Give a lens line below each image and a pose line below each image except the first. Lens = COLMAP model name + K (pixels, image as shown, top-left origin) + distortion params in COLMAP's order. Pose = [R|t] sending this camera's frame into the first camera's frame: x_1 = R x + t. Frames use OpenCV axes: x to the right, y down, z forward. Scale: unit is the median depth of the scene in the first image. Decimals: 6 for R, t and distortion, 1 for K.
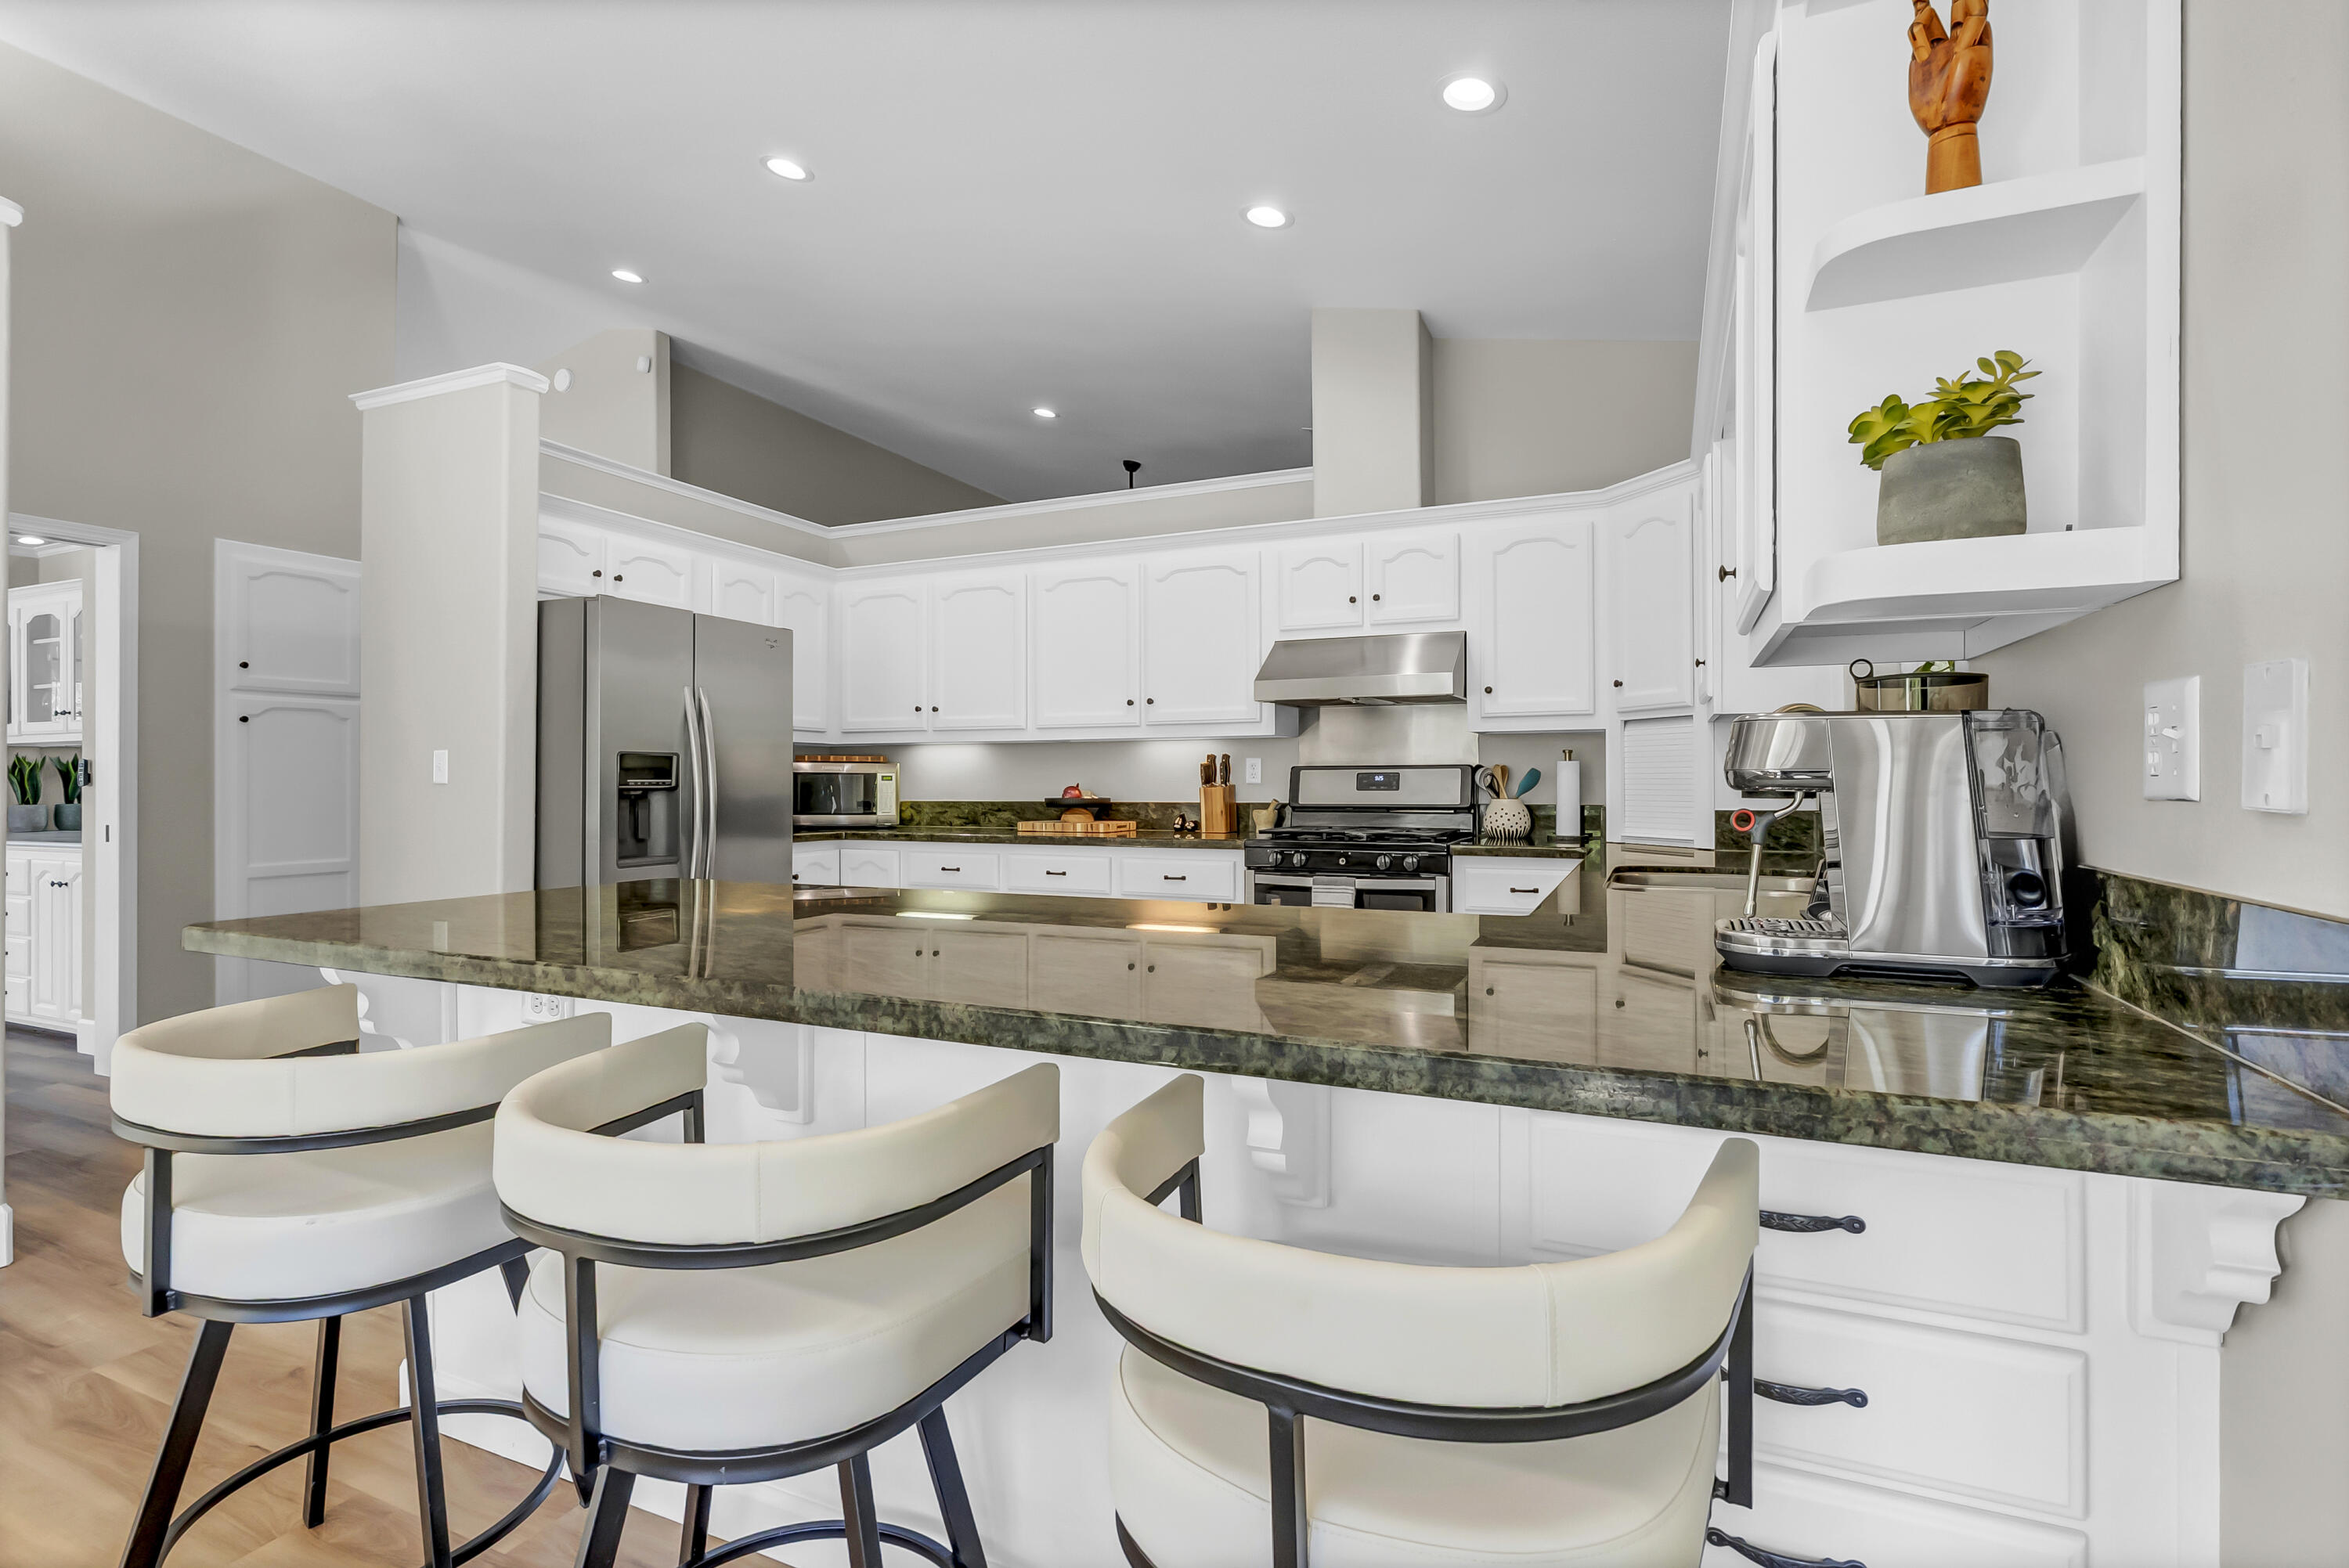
lens RADIAL K [[1095.7, 0, 1179.1], [0, 1095.7, 784.5], [0, 0, 1]] dist [-0.005952, 0.001618]
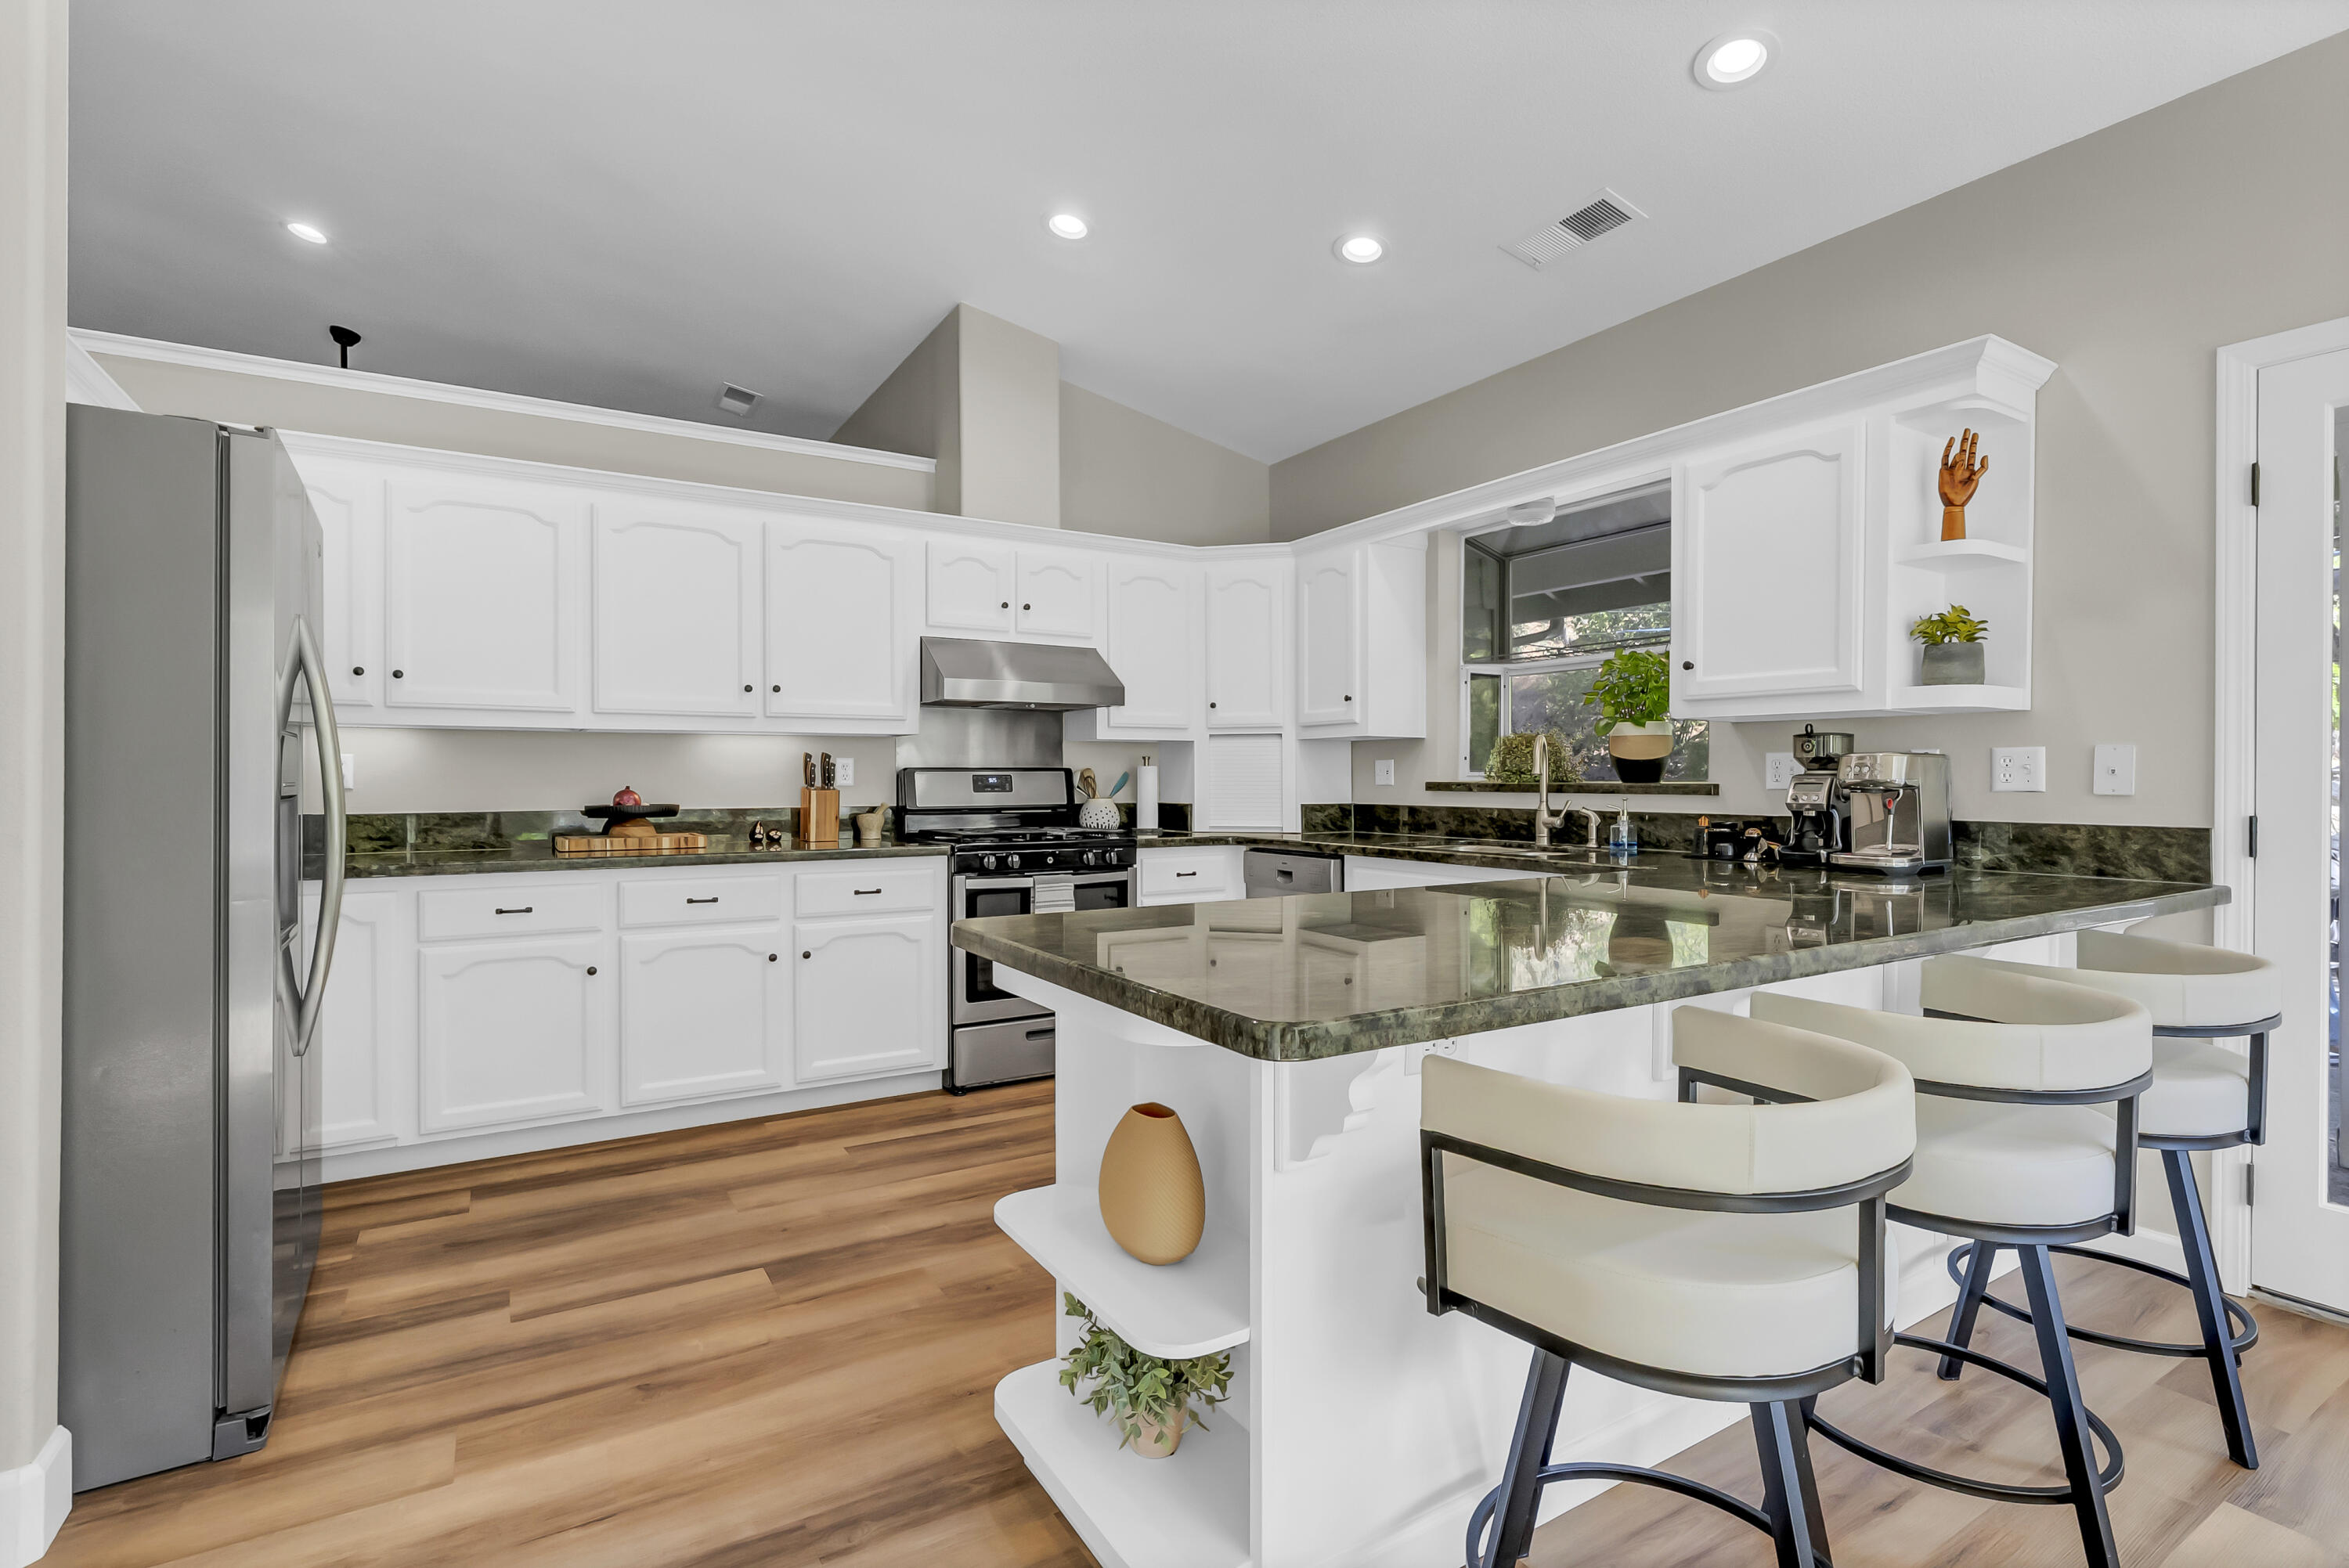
lens RADIAL K [[1095.7, 0, 1179.8], [0, 1095.7, 785.3], [0, 0, 1]] dist [-0.005952, 0.001618]
pose [[0.566764, -0.002793, 0.823876, -0.550891], [0.001350, 0.999996, 0.002461, -0.003020], [-0.823879, -0.000282, 0.566765, 0.266169]]
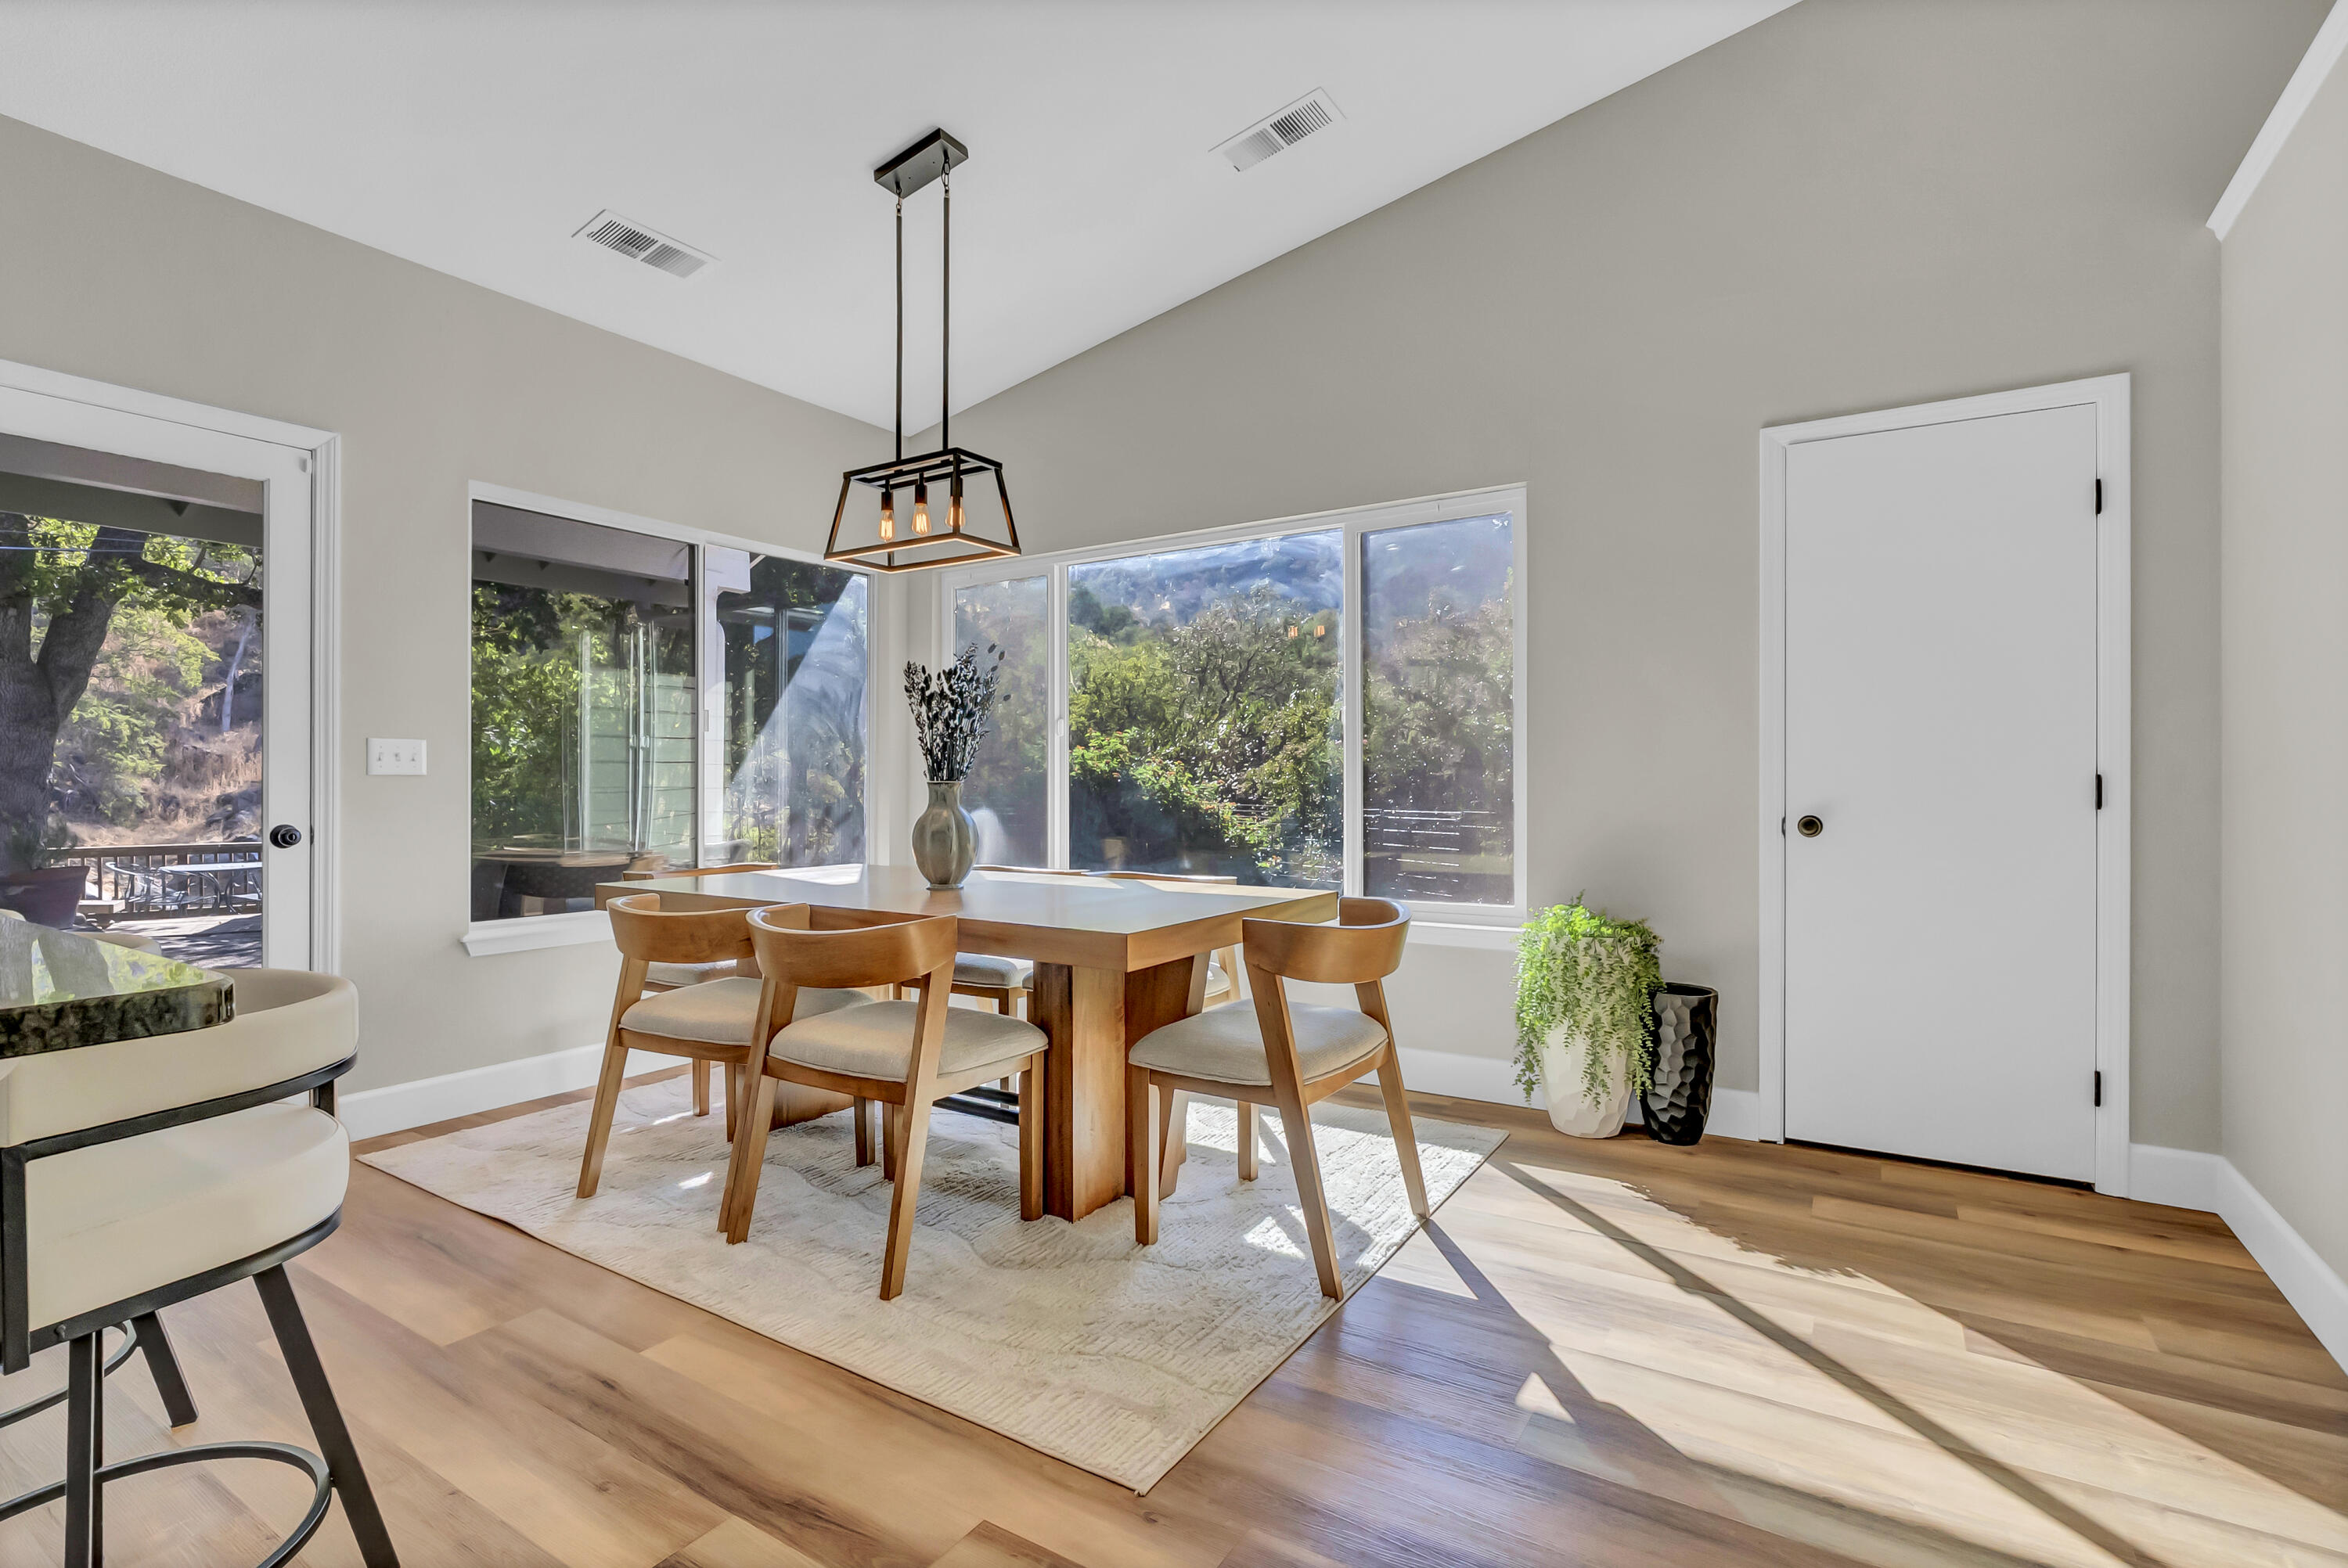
lens RADIAL K [[1095.2, 0, 1175.6], [0, 1095.2, 783.7], [0, 0, 1]] dist [-0.005952, 0.001618]
pose [[-0.988668, 0.000738, 0.150119, -0.556199], [0.001546, 0.999985, 0.005262, 0.009898], [-0.150112, 0.005435, -0.988654, 0.560793]]
